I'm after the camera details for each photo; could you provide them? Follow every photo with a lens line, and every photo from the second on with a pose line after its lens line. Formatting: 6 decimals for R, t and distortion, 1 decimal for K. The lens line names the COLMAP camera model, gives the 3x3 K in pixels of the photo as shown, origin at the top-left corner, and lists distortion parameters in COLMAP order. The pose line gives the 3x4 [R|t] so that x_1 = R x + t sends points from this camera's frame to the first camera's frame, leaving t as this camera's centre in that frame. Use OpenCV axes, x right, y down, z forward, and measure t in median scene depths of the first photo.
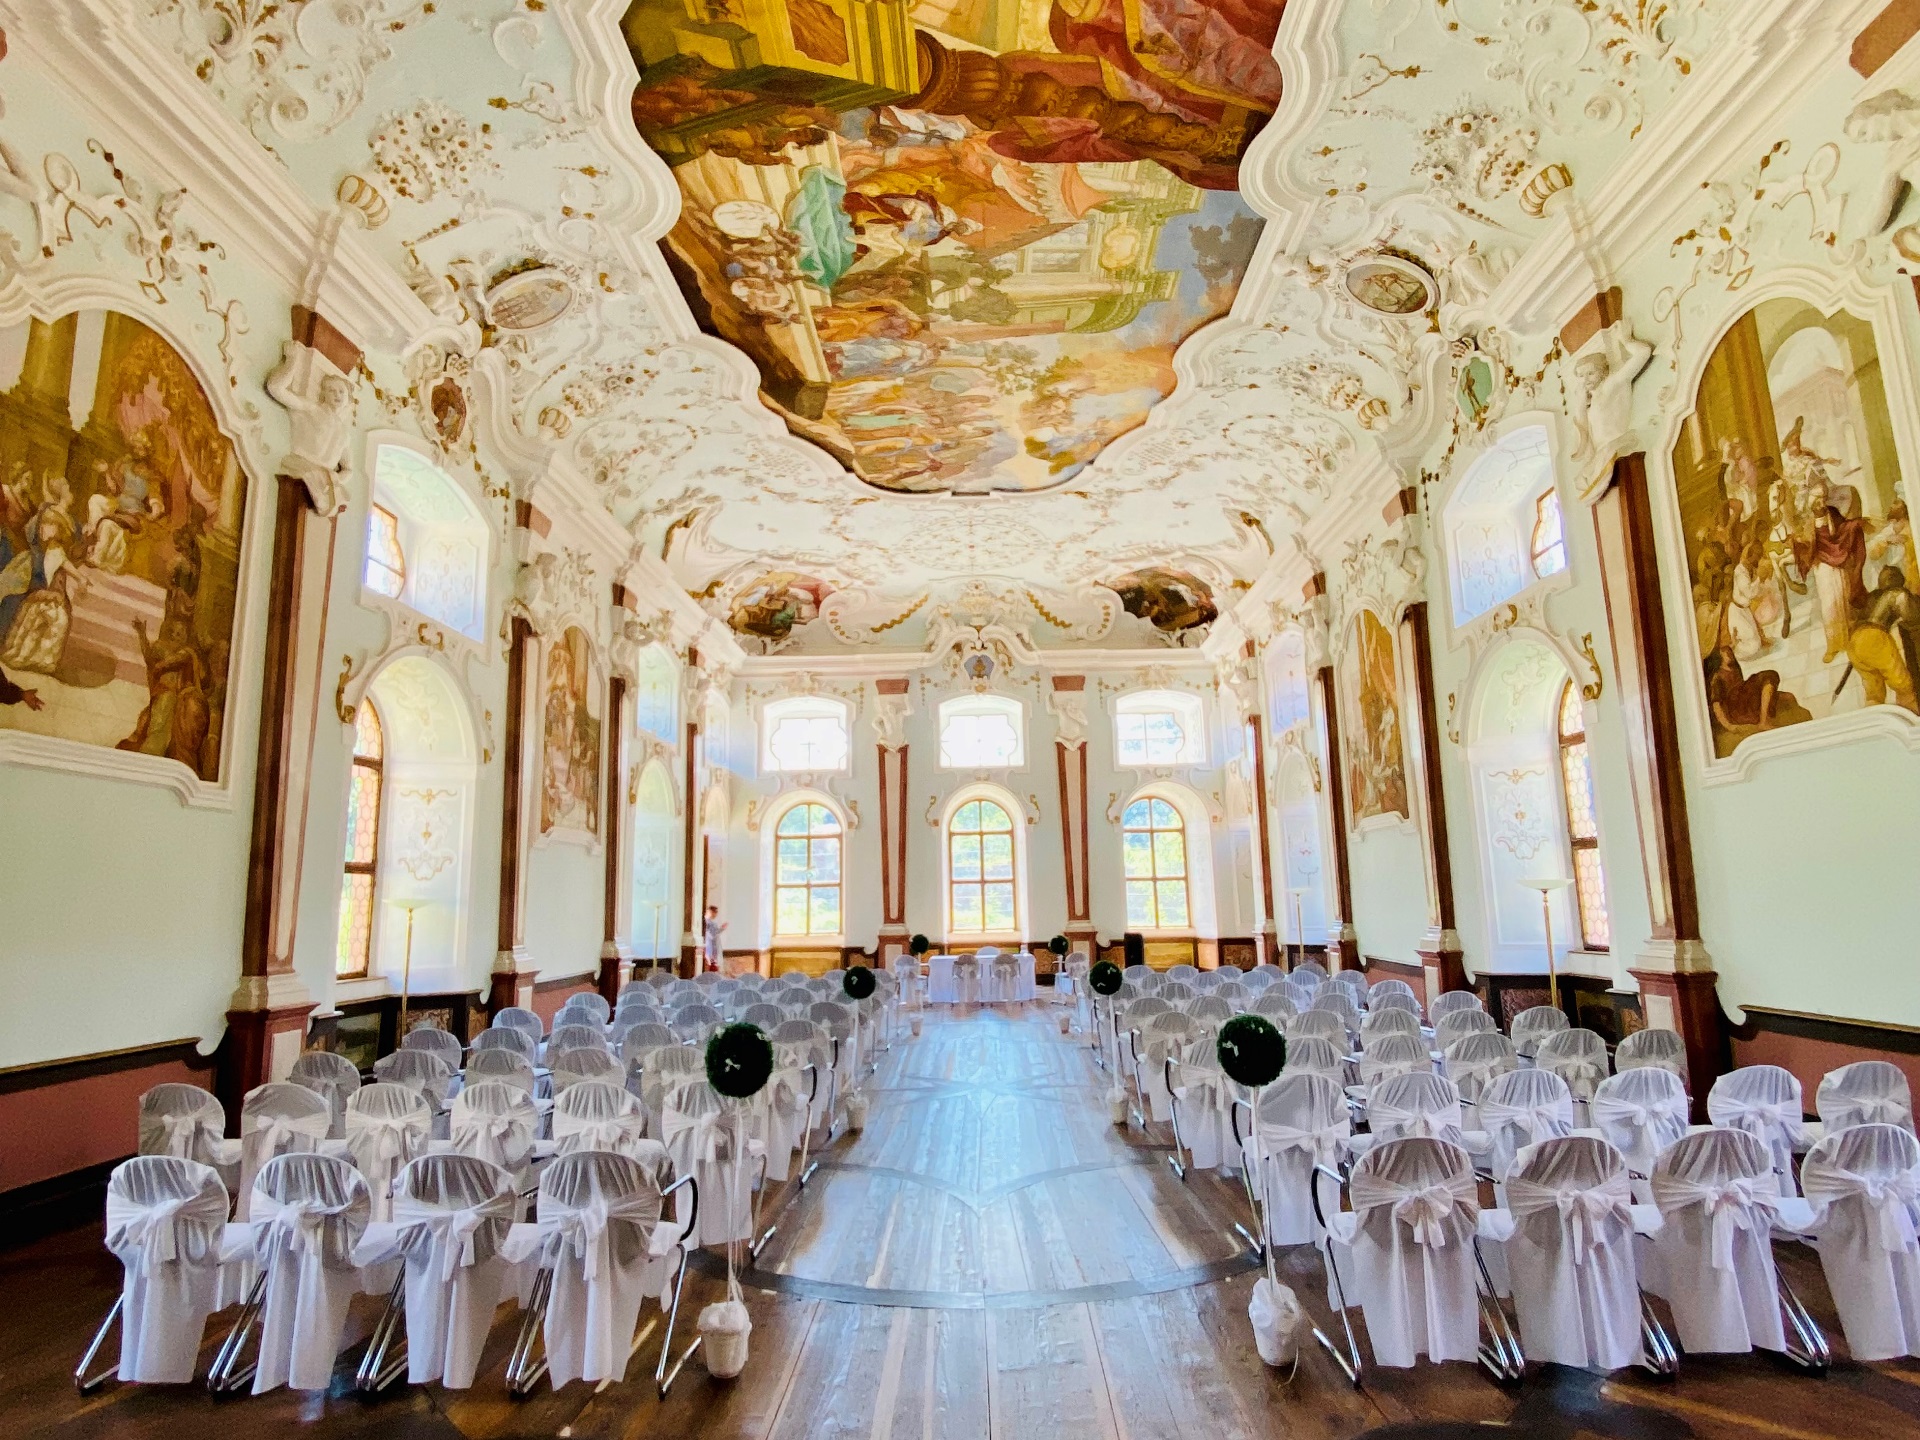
lens RADIAL K [[1028.3, 0, 962.1], [0, 1028.3, 722.2], [0, 0, 1]] dist [0.002810, 0.000248]
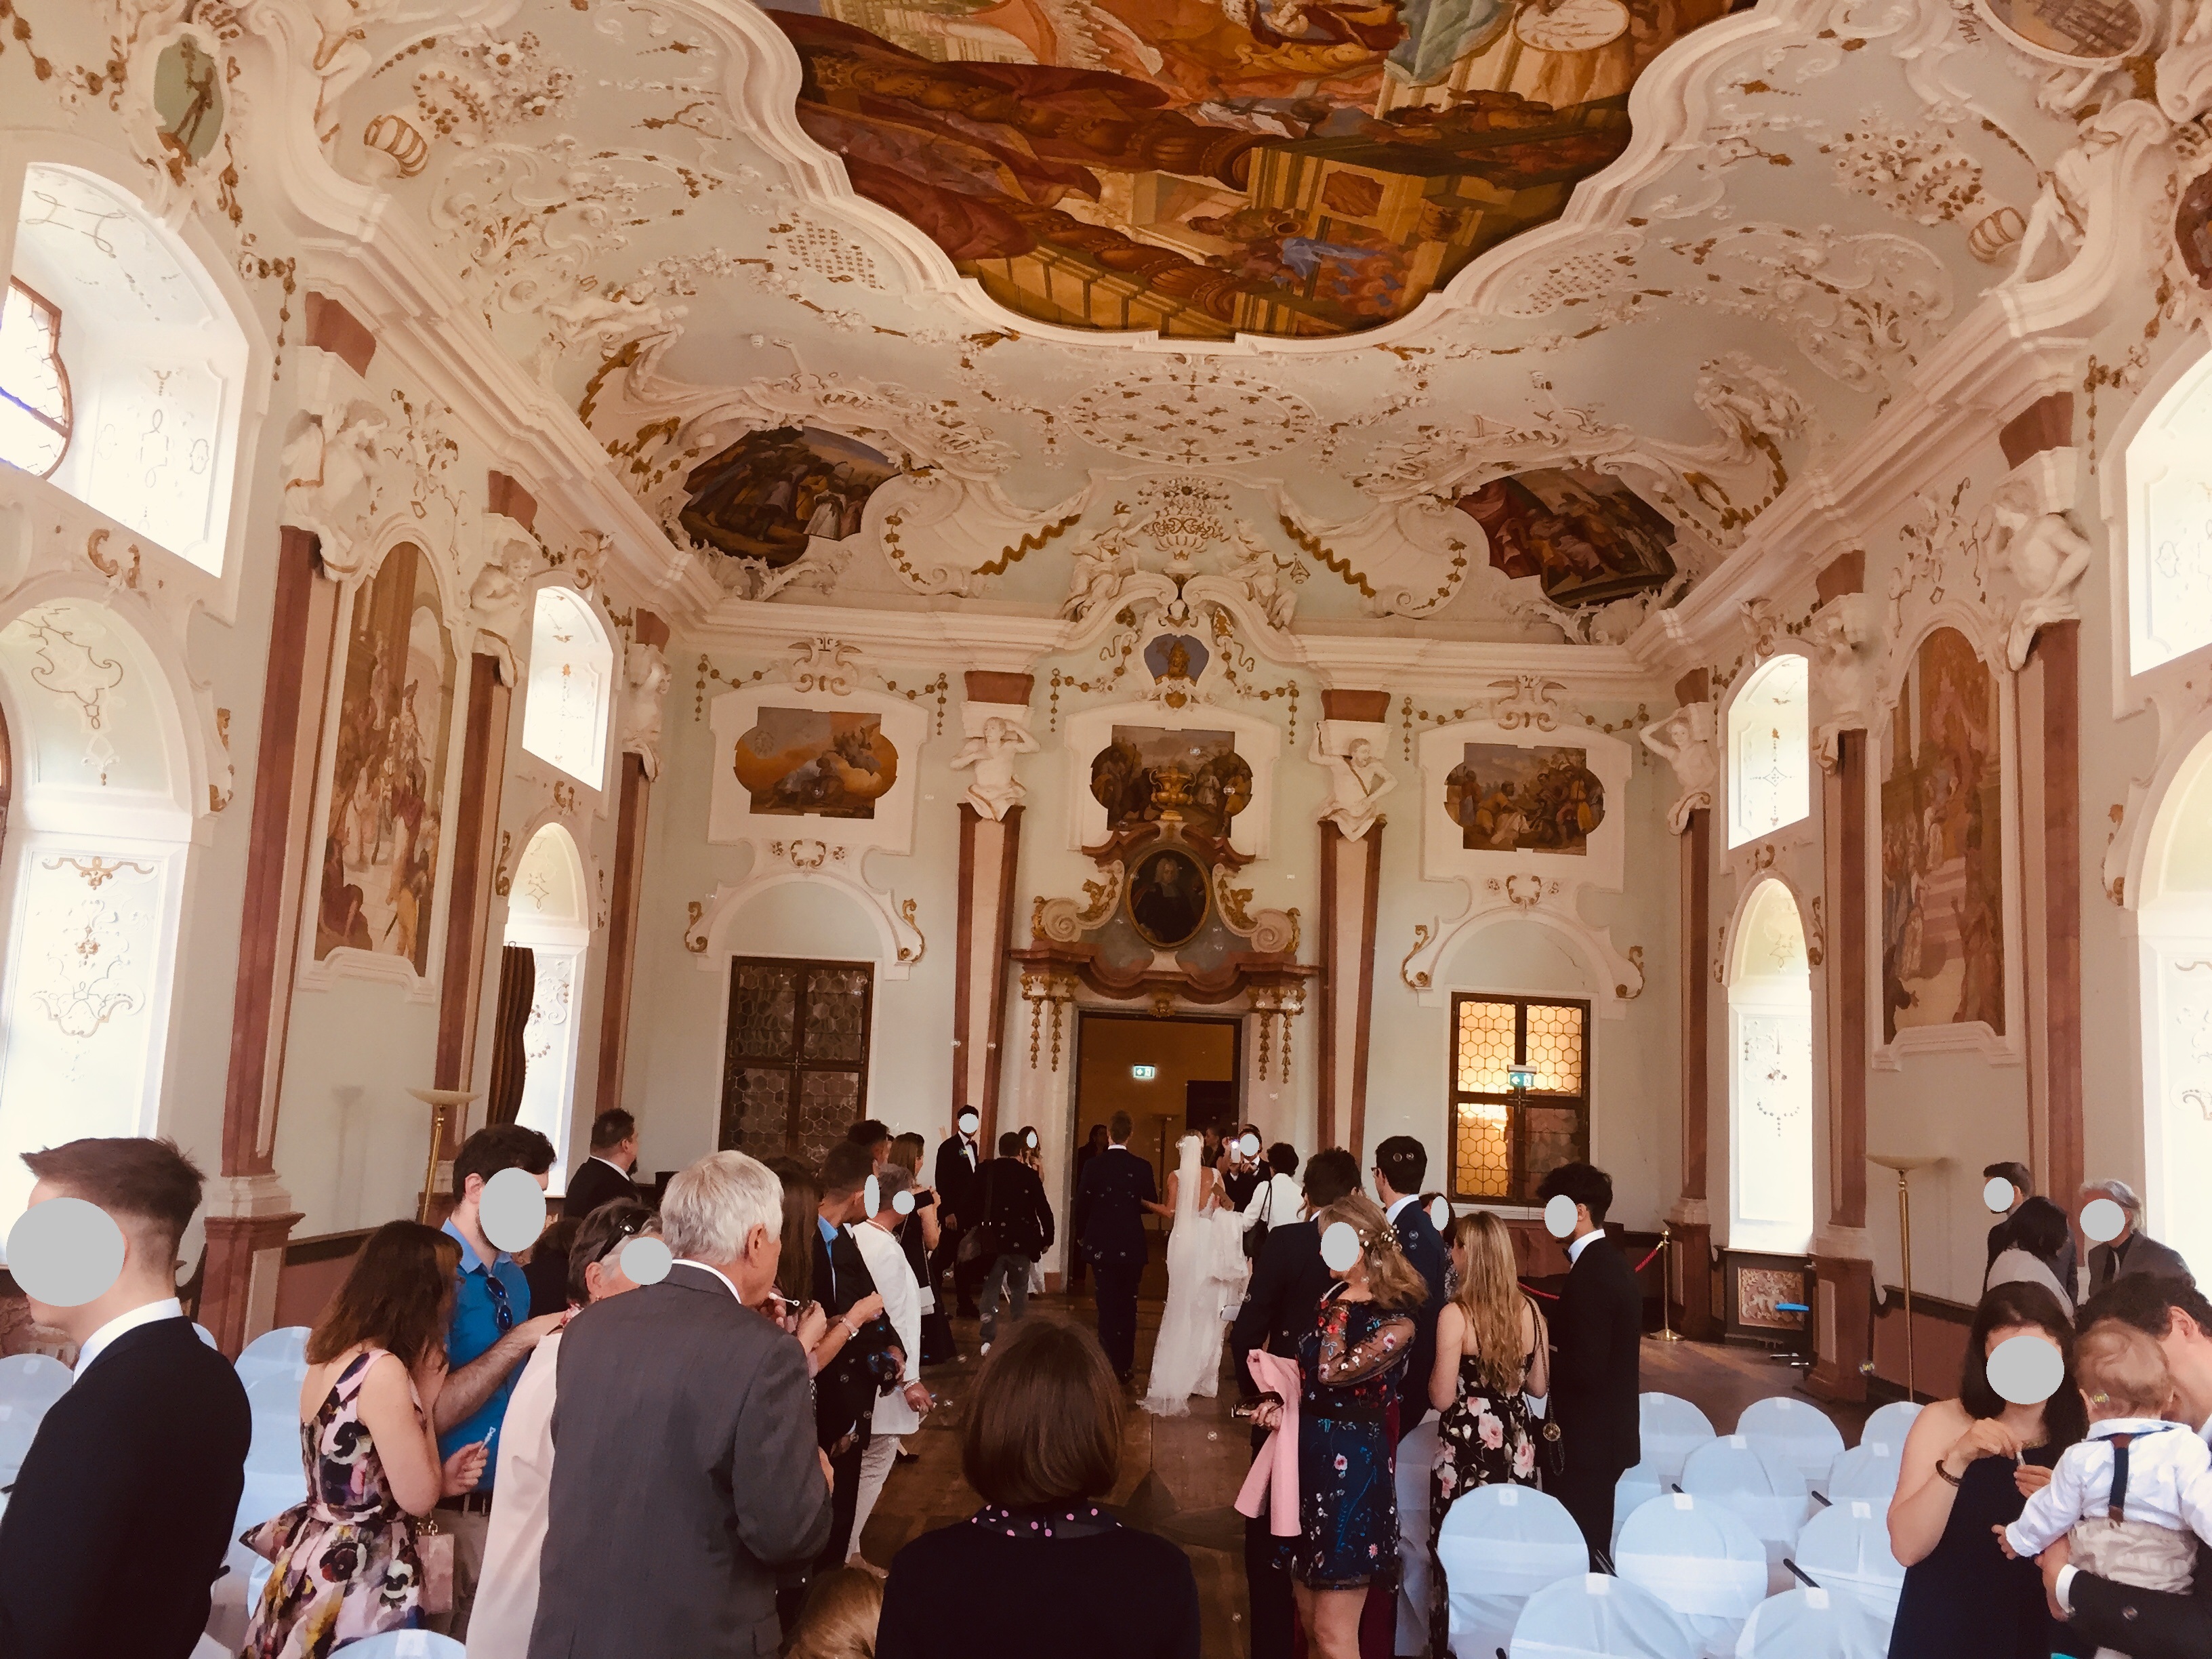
lens RADIAL K [[1882.3, 0, 1110.0], [0, 1882.3, 831.7], [0, 0, 1]] dist [0.006408, 0.002877]
pose [[-0.999645, -0.026635, -0.000218, 0.053584], [-0.025178, 0.947556, -0.318597, 0.356611], [0.008692, -0.318478, -0.947890, 2.138238]]
